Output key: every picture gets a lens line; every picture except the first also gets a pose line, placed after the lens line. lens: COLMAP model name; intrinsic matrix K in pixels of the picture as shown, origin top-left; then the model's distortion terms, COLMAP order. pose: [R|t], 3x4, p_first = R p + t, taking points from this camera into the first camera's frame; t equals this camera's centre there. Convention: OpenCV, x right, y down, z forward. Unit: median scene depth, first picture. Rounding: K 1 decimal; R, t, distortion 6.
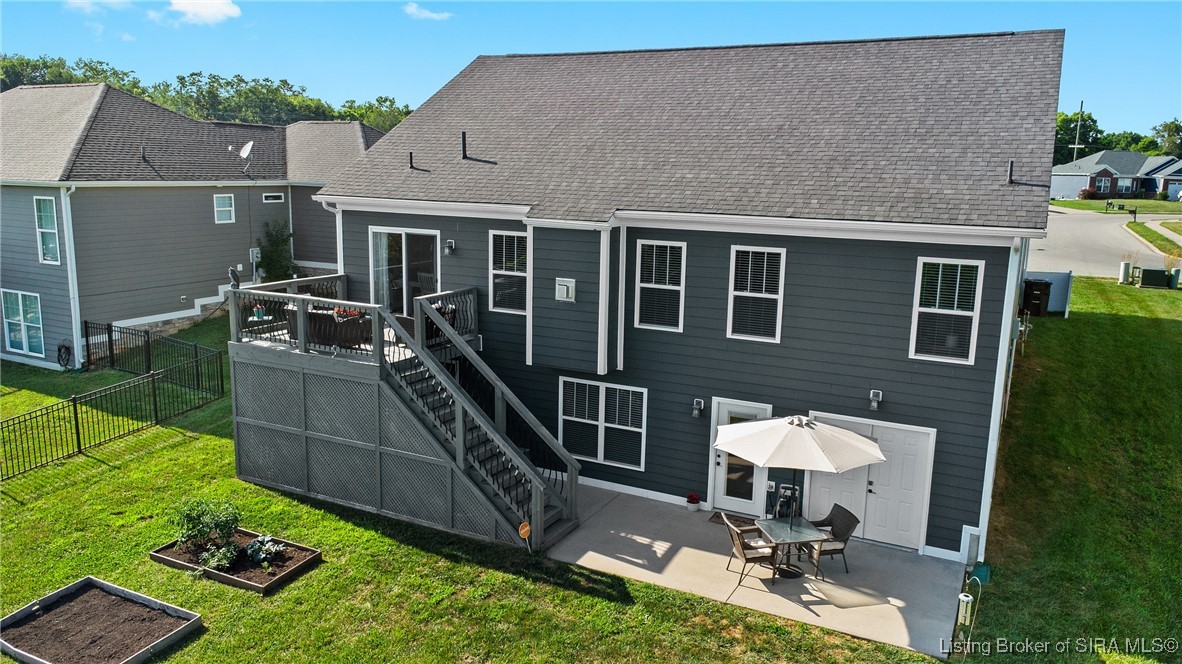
lens RADIAL K [[856.4, 0, 591.0], [0, 856.4, 332.0], [0, 0, 1]] dist [0.006736, 0.002490]
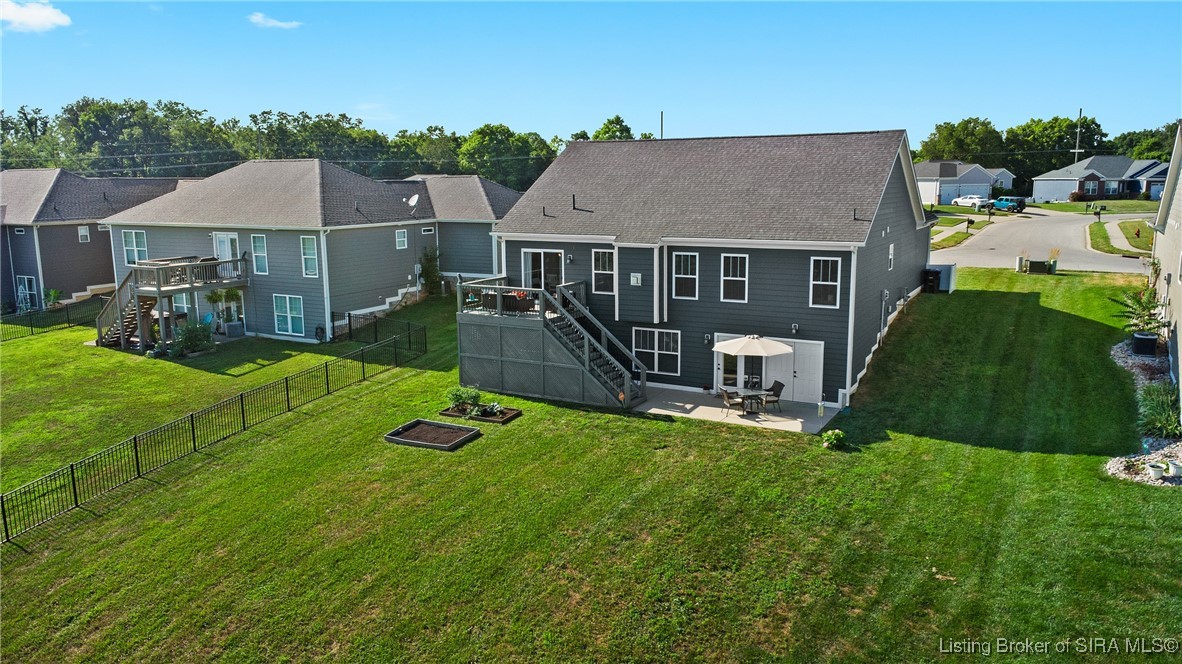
lens RADIAL K [[856.4, 0, 591.0], [0, 856.4, 332.0], [0, 0, 1]] dist [0.006736, 0.002490]
pose [[0.998877, -0.026107, -0.039530, -0.055943], [0.025589, 0.999581, -0.013550, 0.088895], [0.039867, 0.012523, 0.999127, -0.888589]]
